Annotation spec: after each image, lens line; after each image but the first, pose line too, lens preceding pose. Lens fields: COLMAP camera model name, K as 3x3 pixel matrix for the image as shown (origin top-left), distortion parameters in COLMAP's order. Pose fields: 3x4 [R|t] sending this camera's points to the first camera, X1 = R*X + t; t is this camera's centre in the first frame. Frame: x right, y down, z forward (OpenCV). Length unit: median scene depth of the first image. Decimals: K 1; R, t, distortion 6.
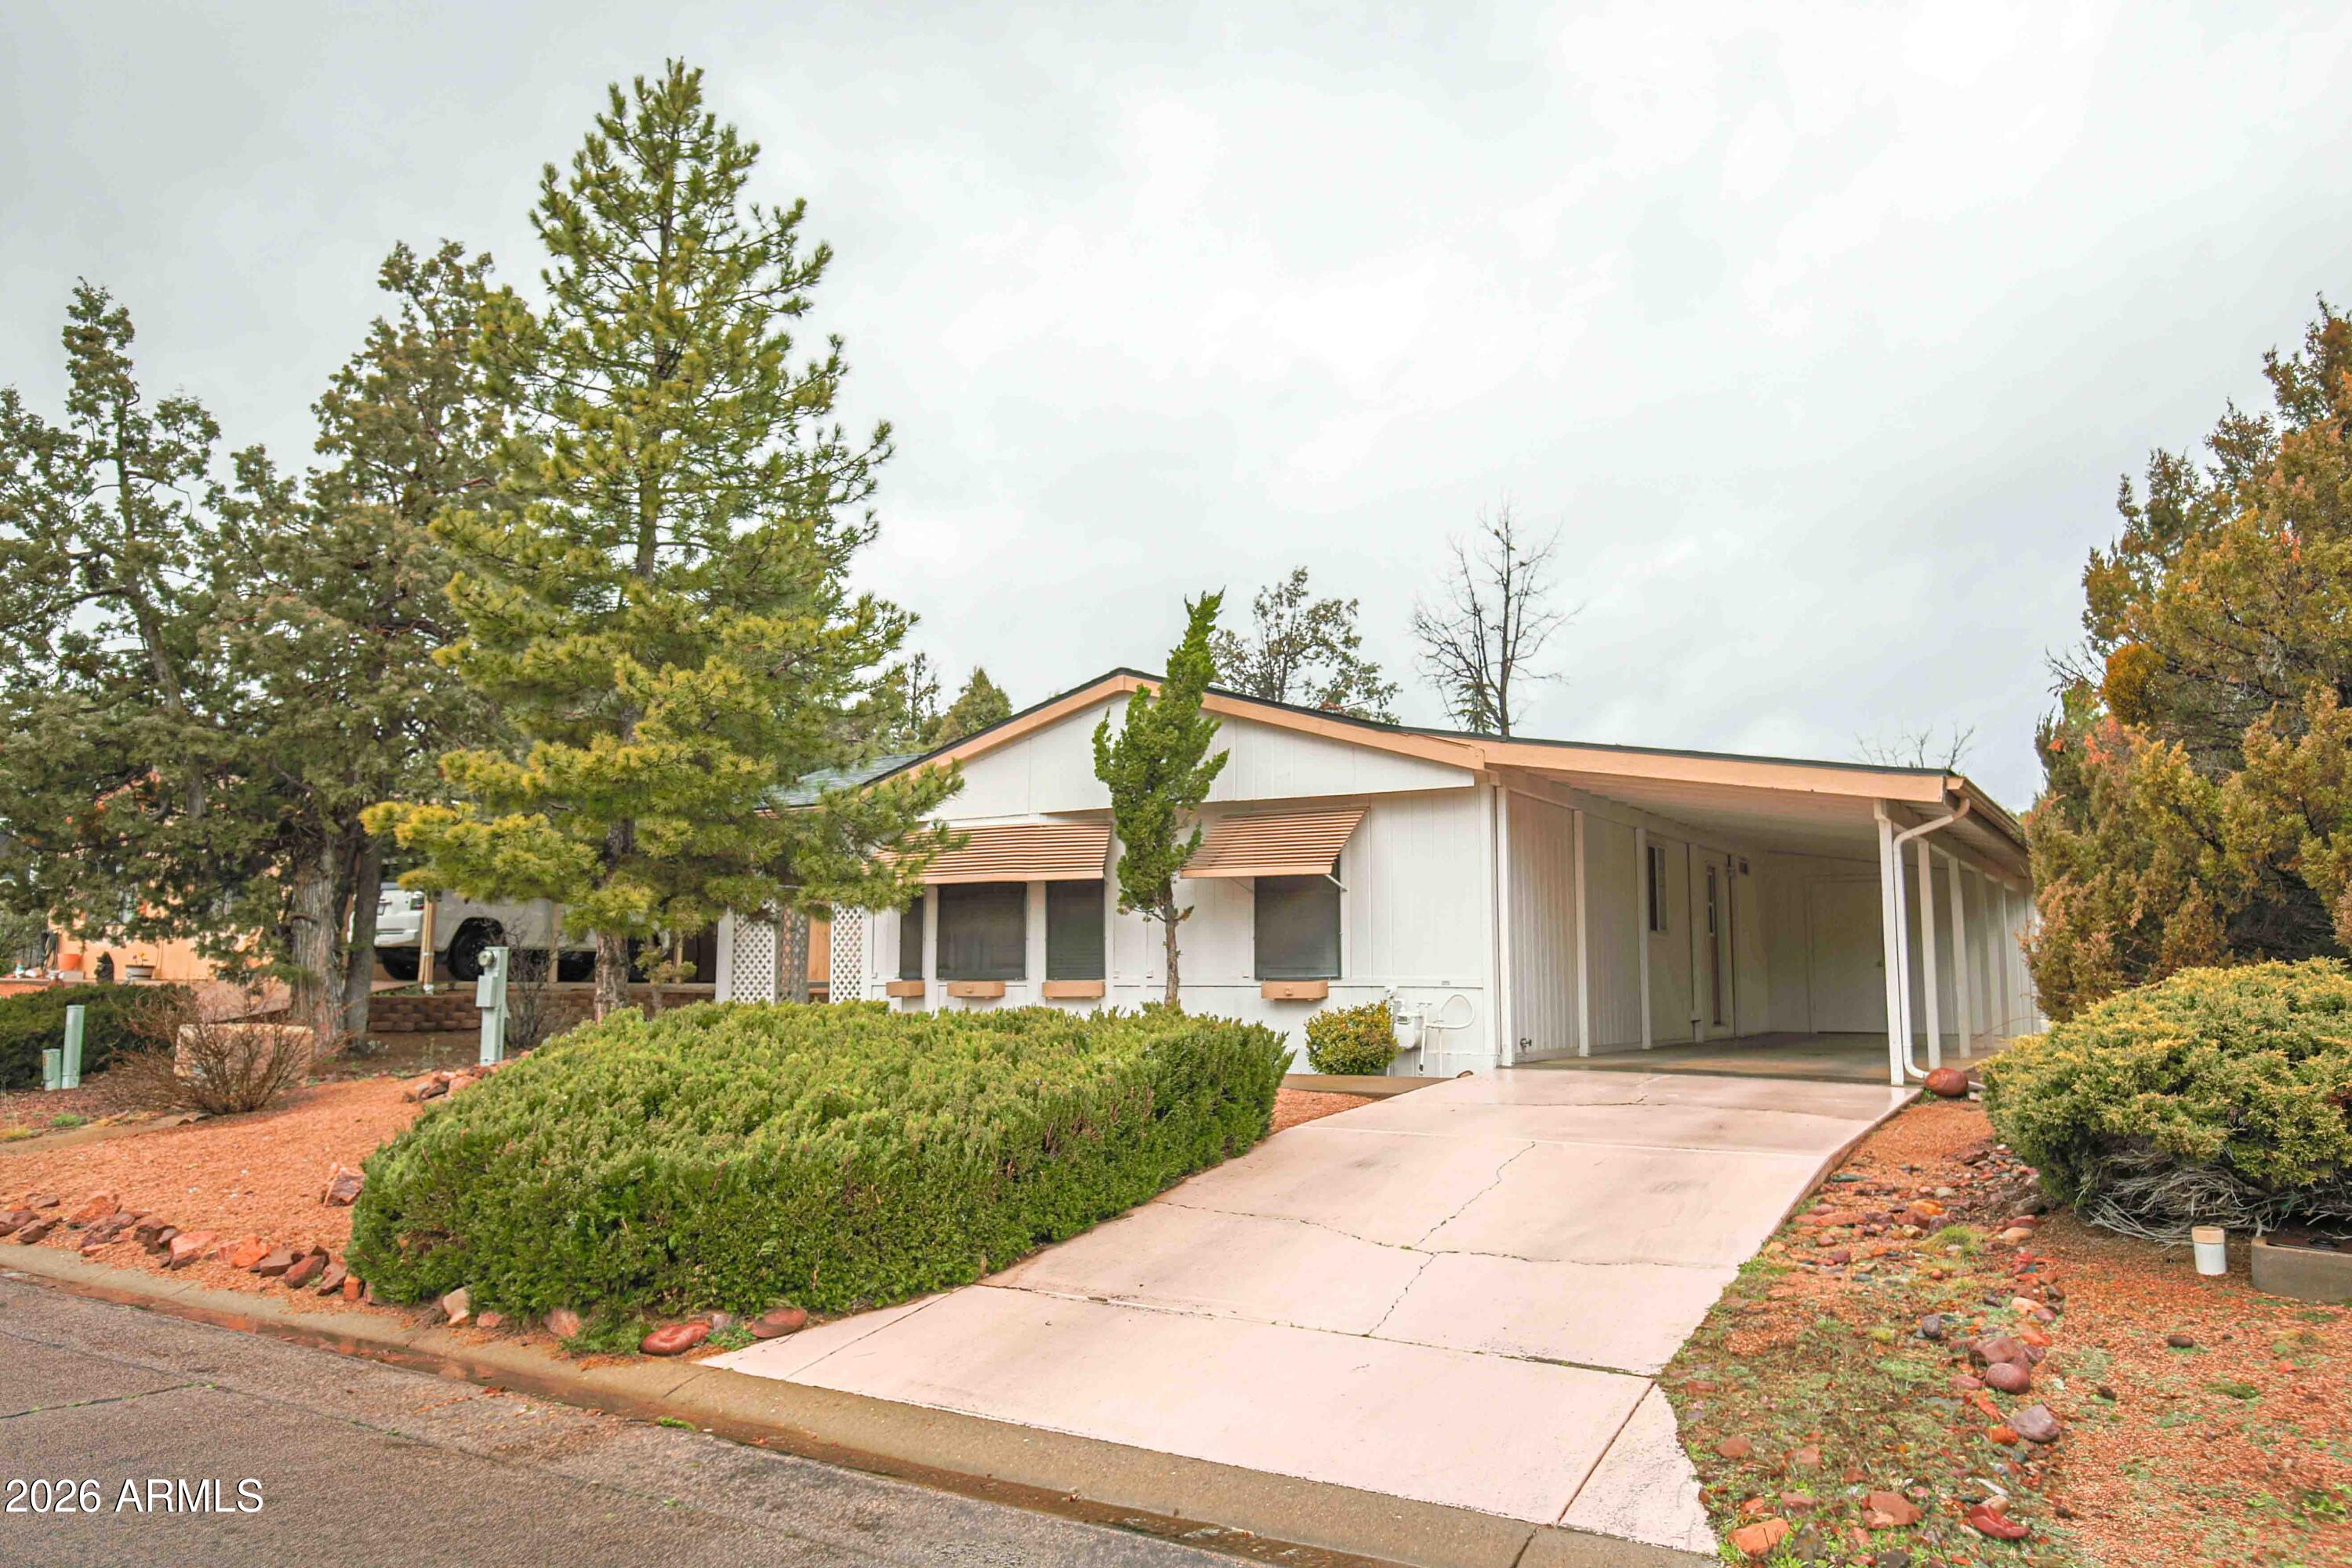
lens RADIAL K [[1459.5, 0, 1176.0], [0, 1459.5, 784.0], [0, 0, 1]] dist [-0.001696, -0.000266]
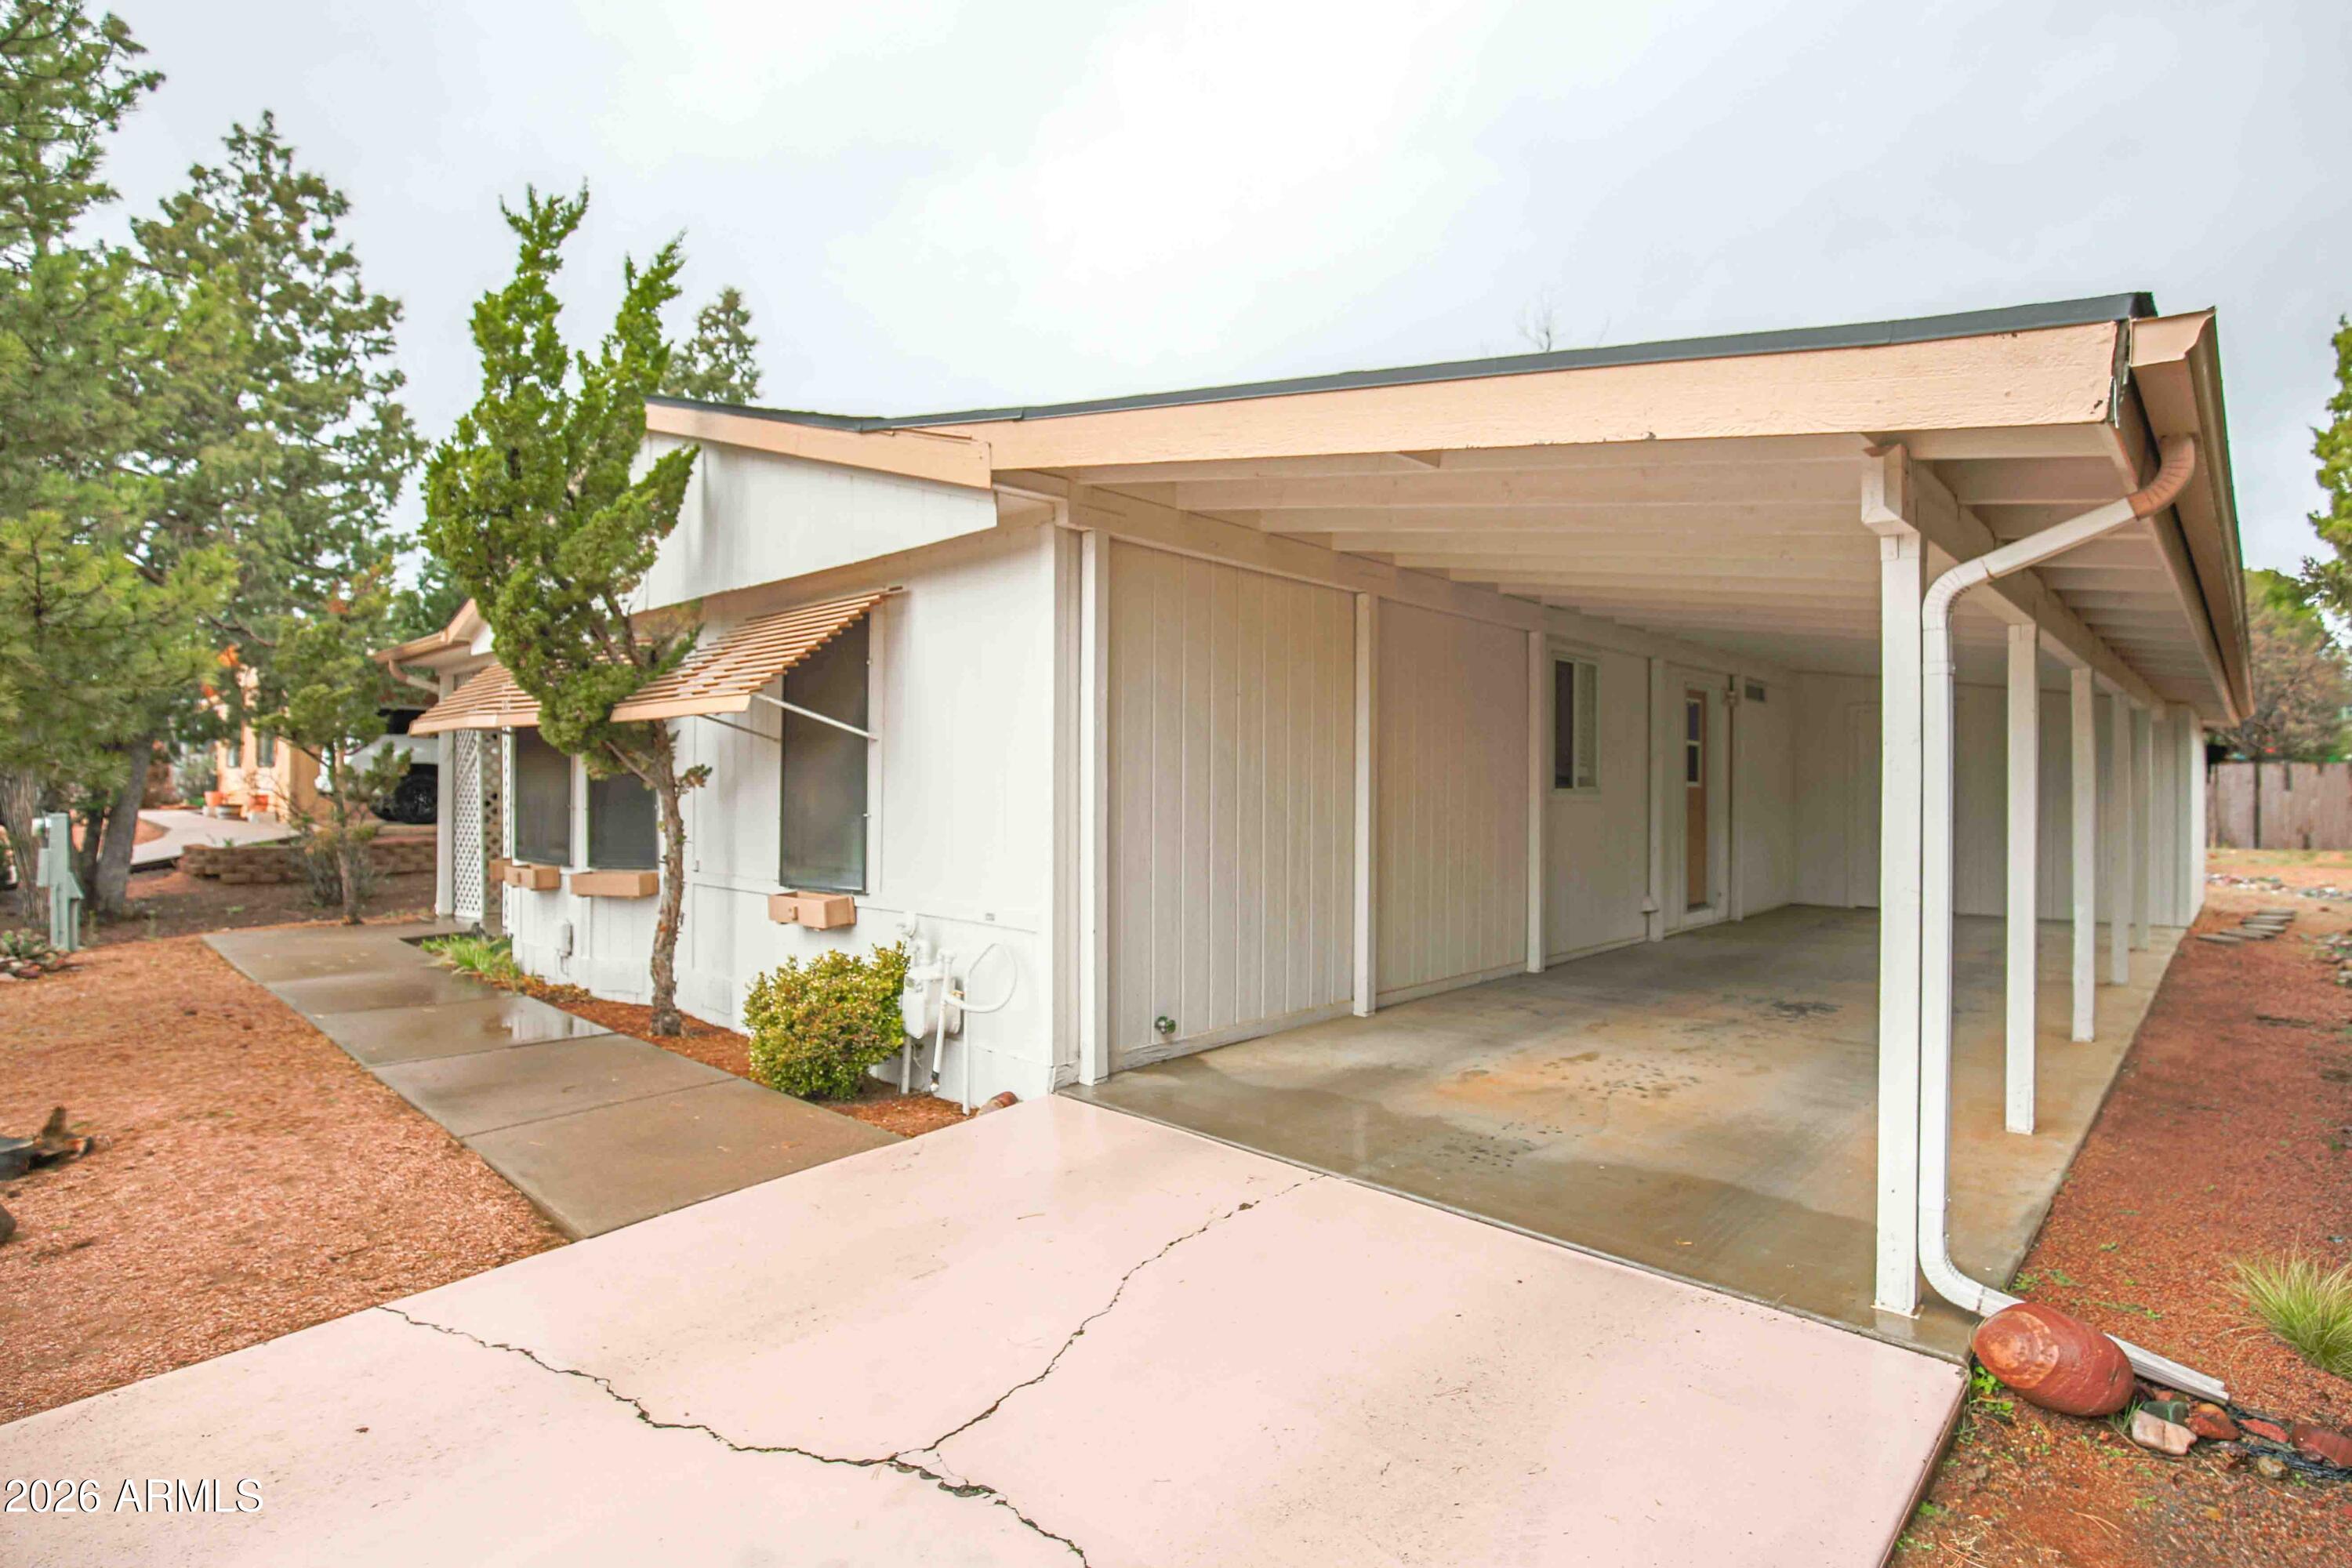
lens RADIAL K [[1116.3, 0, 1178.4], [0, 1116.3, 759.7], [0, 0, 1]] dist [-0.020500, 0.011223]
pose [[0.983956, -0.006212, -0.178304, 0.302099], [0.025058, 0.994300, 0.103635, 0.038348], [0.176644, -0.106441, 0.978503, 0.586946]]
